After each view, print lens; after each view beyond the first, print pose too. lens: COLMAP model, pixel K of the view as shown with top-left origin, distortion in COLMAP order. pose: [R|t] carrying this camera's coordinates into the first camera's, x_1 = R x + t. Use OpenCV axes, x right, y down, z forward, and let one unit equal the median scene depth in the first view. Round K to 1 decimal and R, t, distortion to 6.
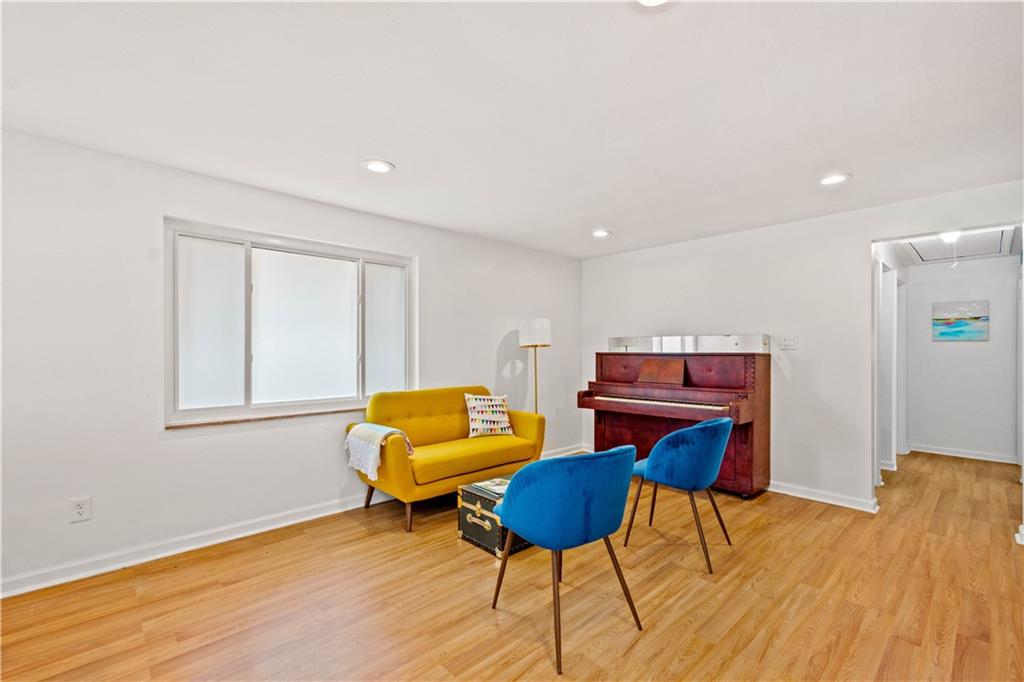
lens RADIAL K [[450.3, 0, 504.2], [0, 450.3, 350.8], [0, 0, 1]] dist [0.009257, -0.001026]
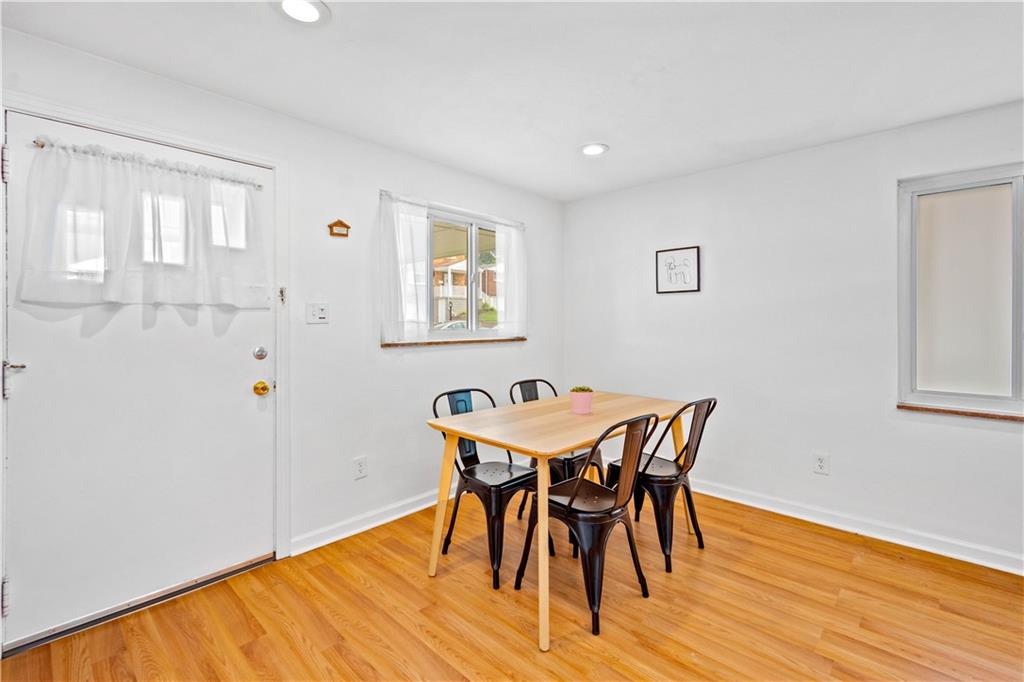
lens RADIAL K [[450.3, 0, 511.5], [0, 450.3, 323.7], [0, 0, 1]] dist [0.009257, -0.001026]
pose [[0.076304, 0.004927, -0.997072, 0.149733], [-0.005002, 0.999977, 0.004558, -0.001150], [0.997072, 0.004639, 0.076327, 0.154643]]
